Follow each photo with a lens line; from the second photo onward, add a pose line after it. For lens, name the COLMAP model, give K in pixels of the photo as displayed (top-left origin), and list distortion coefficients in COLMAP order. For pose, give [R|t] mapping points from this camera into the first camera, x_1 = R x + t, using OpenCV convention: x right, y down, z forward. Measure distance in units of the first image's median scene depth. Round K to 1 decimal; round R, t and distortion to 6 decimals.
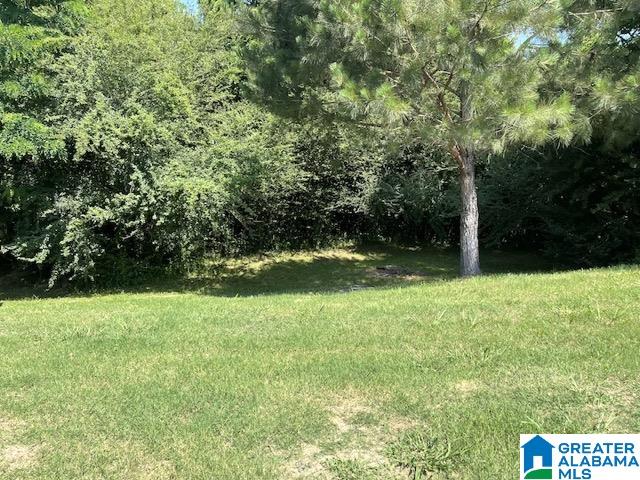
lens RADIAL K [[484.4, 0, 319.0], [0, 484.4, 238.7], [0, 0, 1]] dist [0.032216, -0.022394]
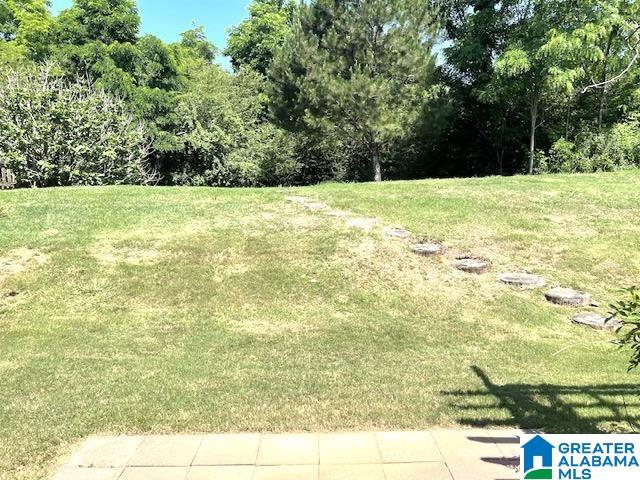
lens RADIAL K [[484.4, 0, 320.9], [0, 484.4, 241.2], [0, 0, 1]] dist [0.032216, -0.022394]
pose [[0.999762, -0.021393, -0.004210, 0.065057], [0.021247, 0.999260, -0.032067, 0.280894], [0.004893, 0.031970, 0.999477, -1.018388]]
